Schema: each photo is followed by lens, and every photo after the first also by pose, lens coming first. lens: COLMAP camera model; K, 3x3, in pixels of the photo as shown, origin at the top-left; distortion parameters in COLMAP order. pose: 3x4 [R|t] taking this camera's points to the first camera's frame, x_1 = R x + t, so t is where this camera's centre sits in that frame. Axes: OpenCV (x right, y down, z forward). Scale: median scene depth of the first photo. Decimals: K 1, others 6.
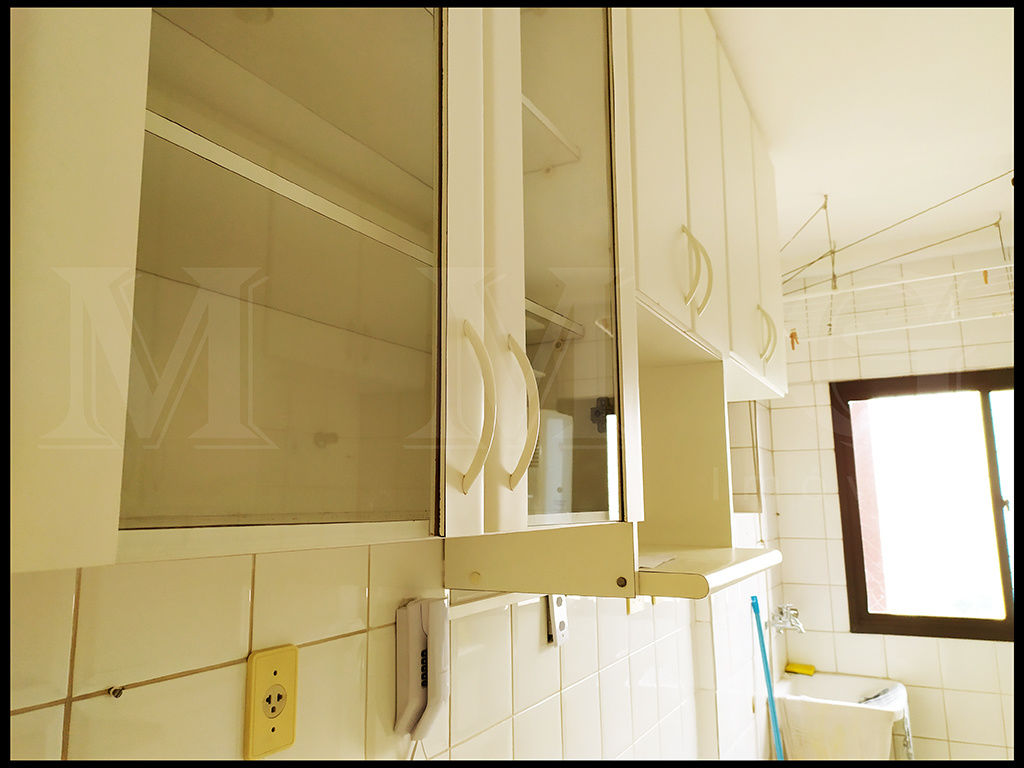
lens RADIAL K [[752.3, 0, 513.4], [0, 752.3, 389.7], [0, 0, 1]] dist [0.088455, -0.116617]
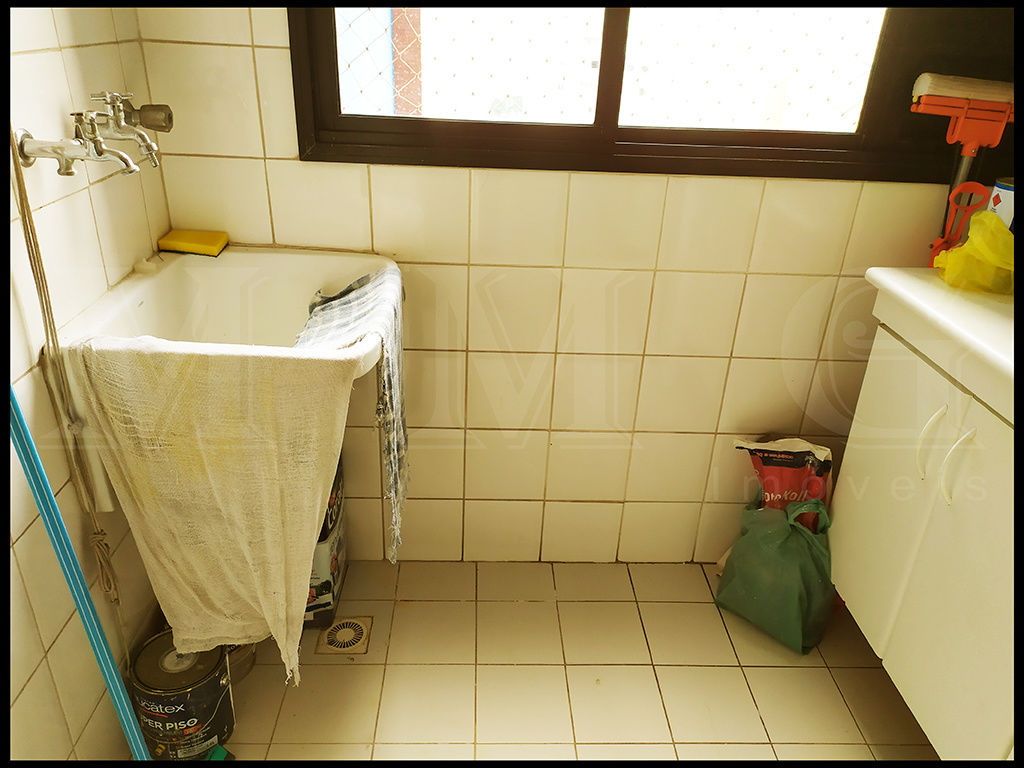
lens RADIAL K [[752.3, 0, 513.4], [0, 752.3, 389.7], [0, 0, 1]] dist [0.088455, -0.116617]
pose [[0.863221, -0.177106, 0.472741, 0.345700], [-0.134436, 0.821980, 0.553422, 0.181177], [-0.486597, -0.541279, 0.685740, 0.615729]]
